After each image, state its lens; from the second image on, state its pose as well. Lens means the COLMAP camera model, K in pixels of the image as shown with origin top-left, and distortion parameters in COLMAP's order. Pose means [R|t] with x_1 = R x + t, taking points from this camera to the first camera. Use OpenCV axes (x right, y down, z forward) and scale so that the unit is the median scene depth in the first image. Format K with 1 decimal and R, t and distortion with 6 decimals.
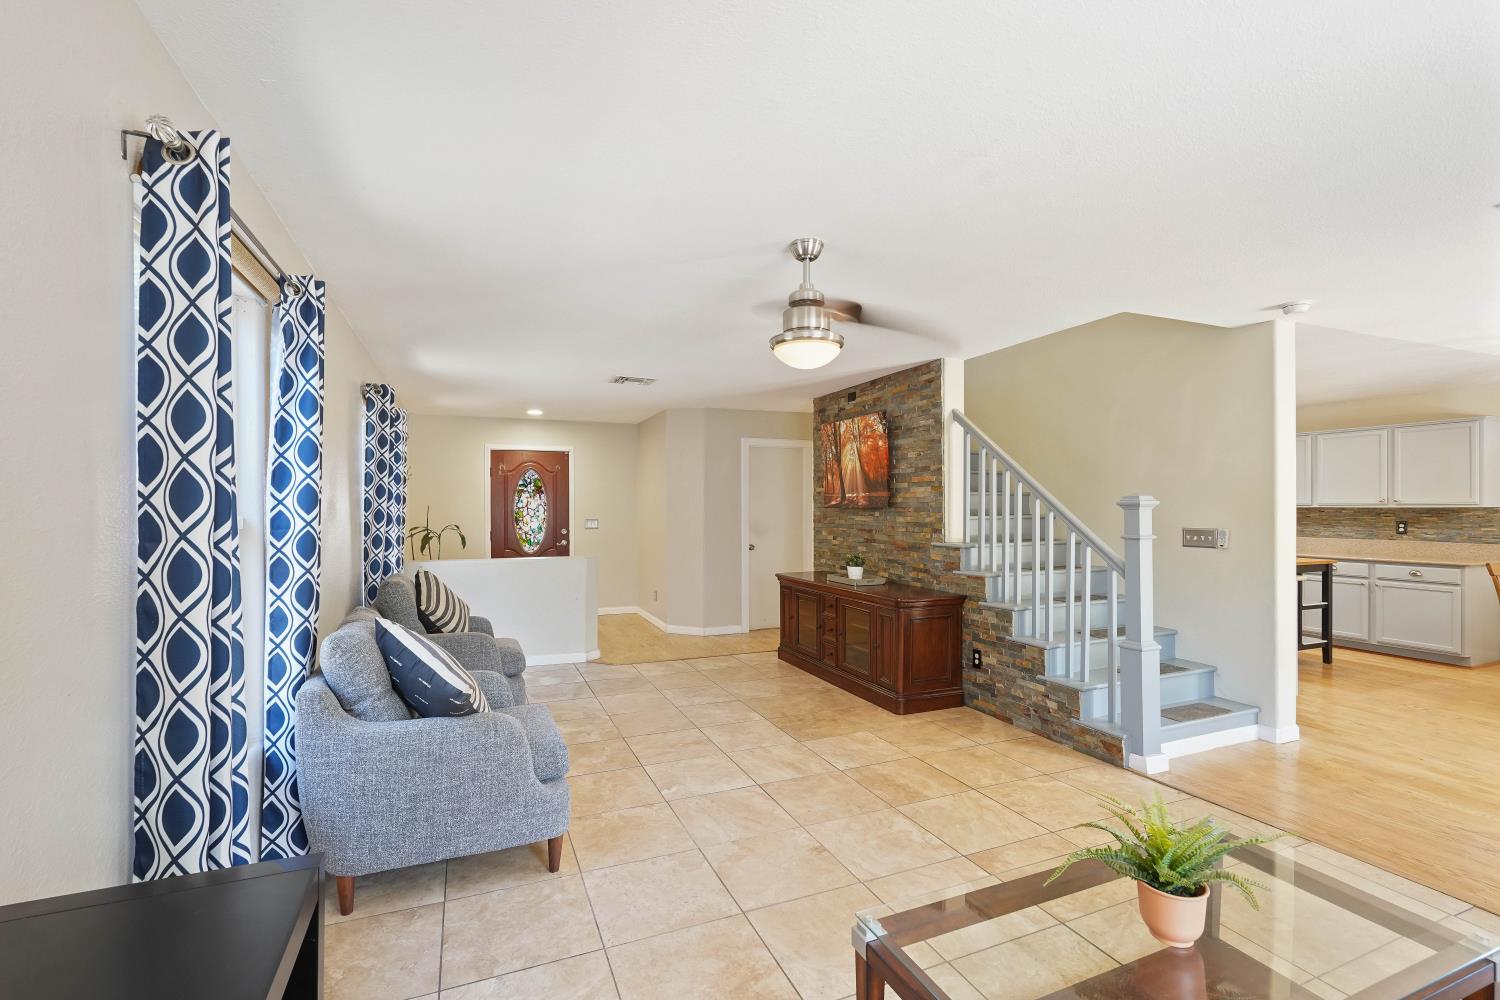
lens RADIAL K [[664.9, 0, 737.3], [0, 664.9, 510.5], [0, 0, 1]] dist [-0.005483, 0.003090]
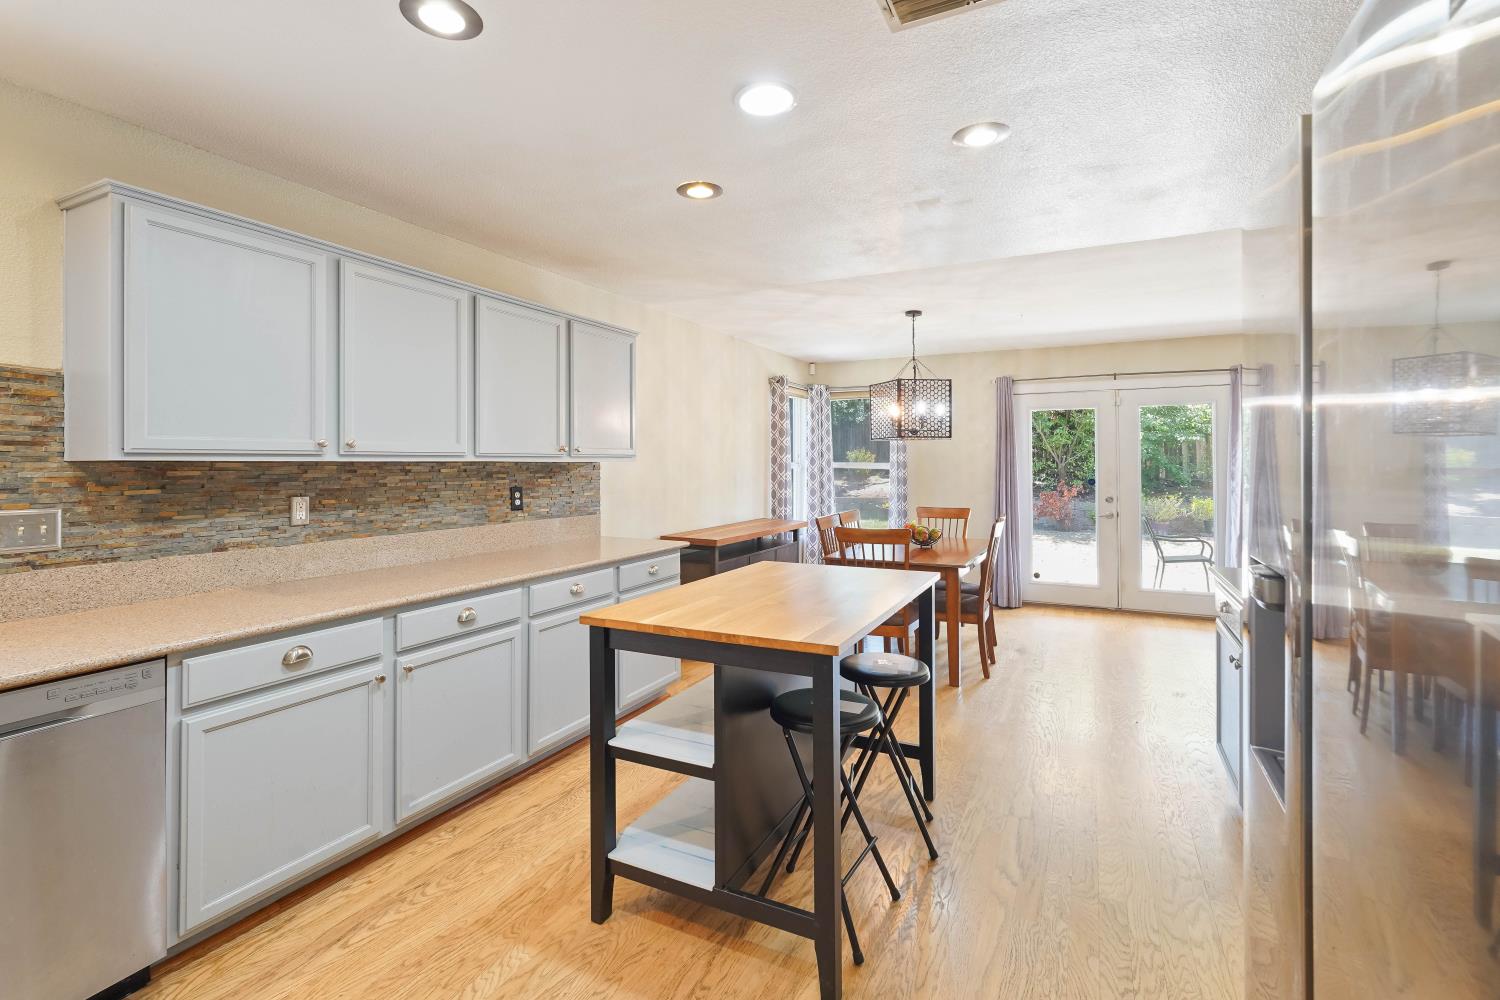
lens RADIAL K [[664.9, 0, 751.2], [0, 664.9, 464.0], [0, 0, 1]] dist [-0.005483, 0.003090]
pose [[-0.655258, 0.002635, 0.755400, 0.522915], [0.004116, 0.999992, 0.000083, -0.002511], [-0.755394, 0.003163, -0.655264, 1.394967]]
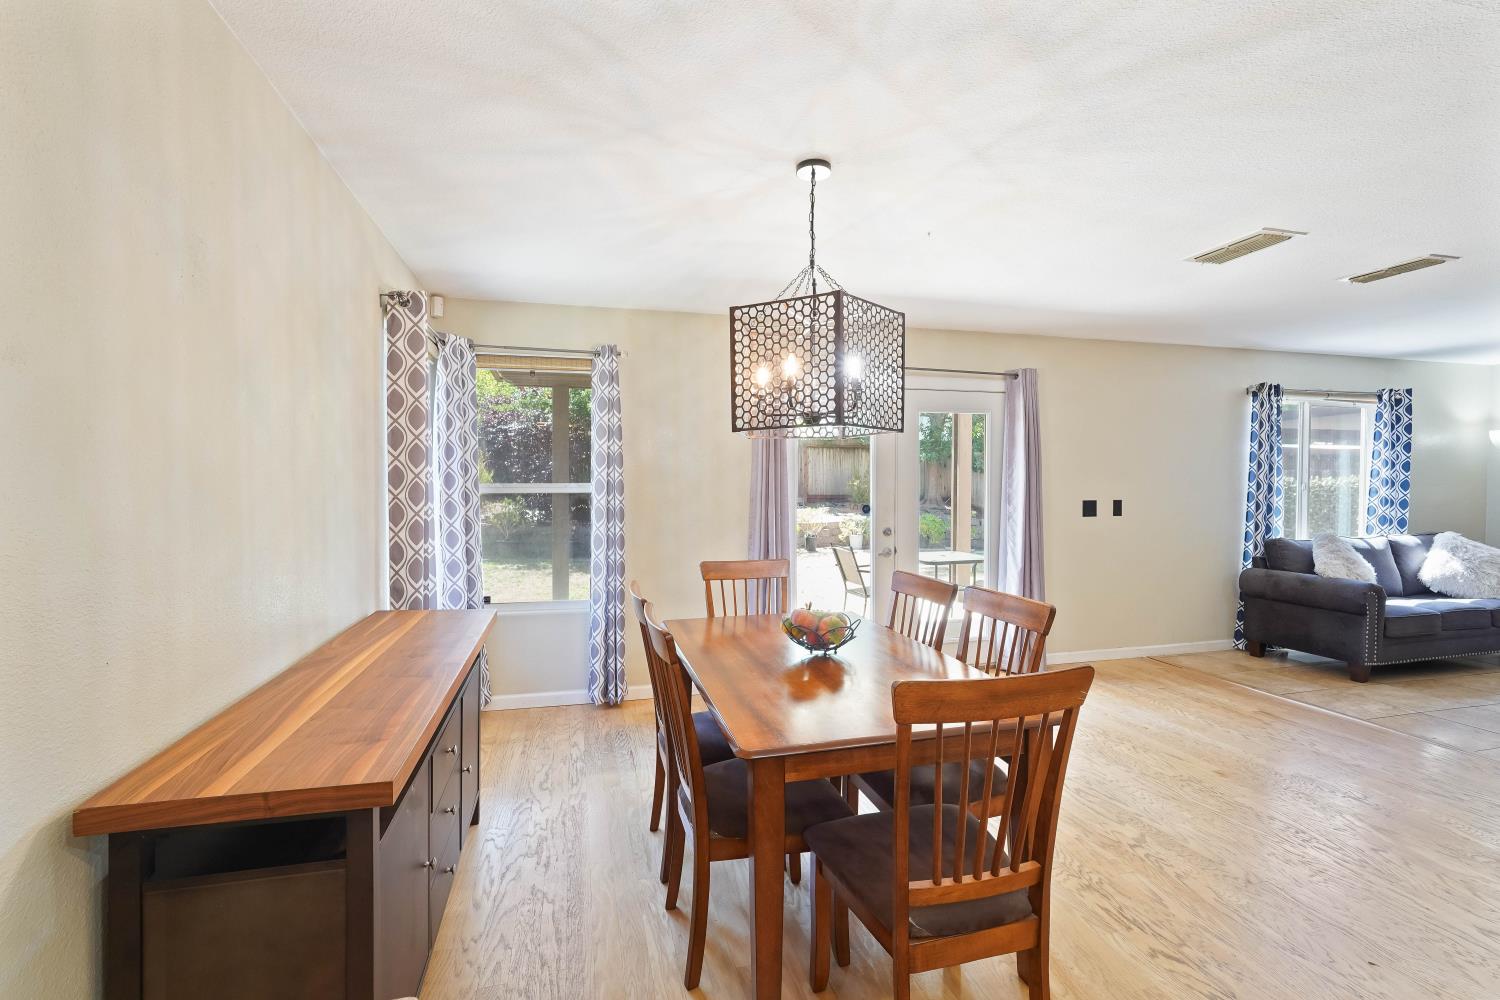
lens RADIAL K [[664.9, 0, 746.2], [0, 664.9, 493.7], [0, 0, 1]] dist [-0.005483, 0.003090]
pose [[-0.991381, 0.003234, 0.130974, 1.025365], [0.005245, 0.999874, 0.015014, -0.002359], [-0.130909, 0.015572, -0.991272, 1.090268]]
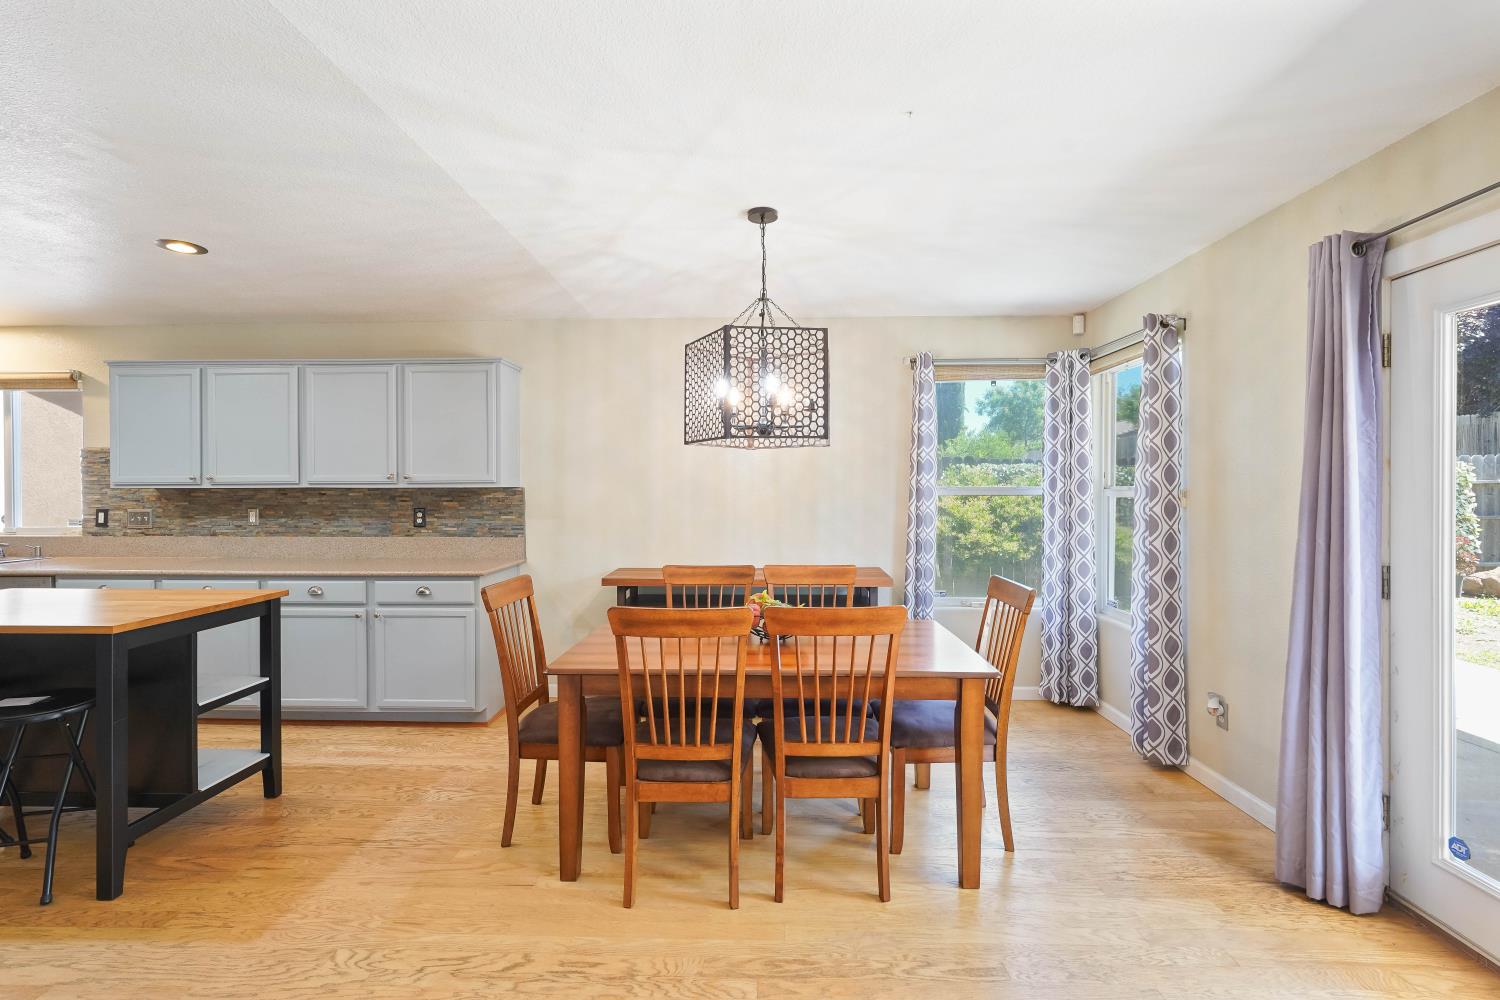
lens RADIAL K [[664.9, 0, 748.8], [0, 664.9, 497.4], [0, 0, 1]] dist [-0.005483, 0.003090]
pose [[0.404076, -0.007755, 0.914693, 0.595141], [0.002196, 0.999969, 0.007508, 0.000836], [-0.914723, -0.001025, 0.404081, 0.481493]]
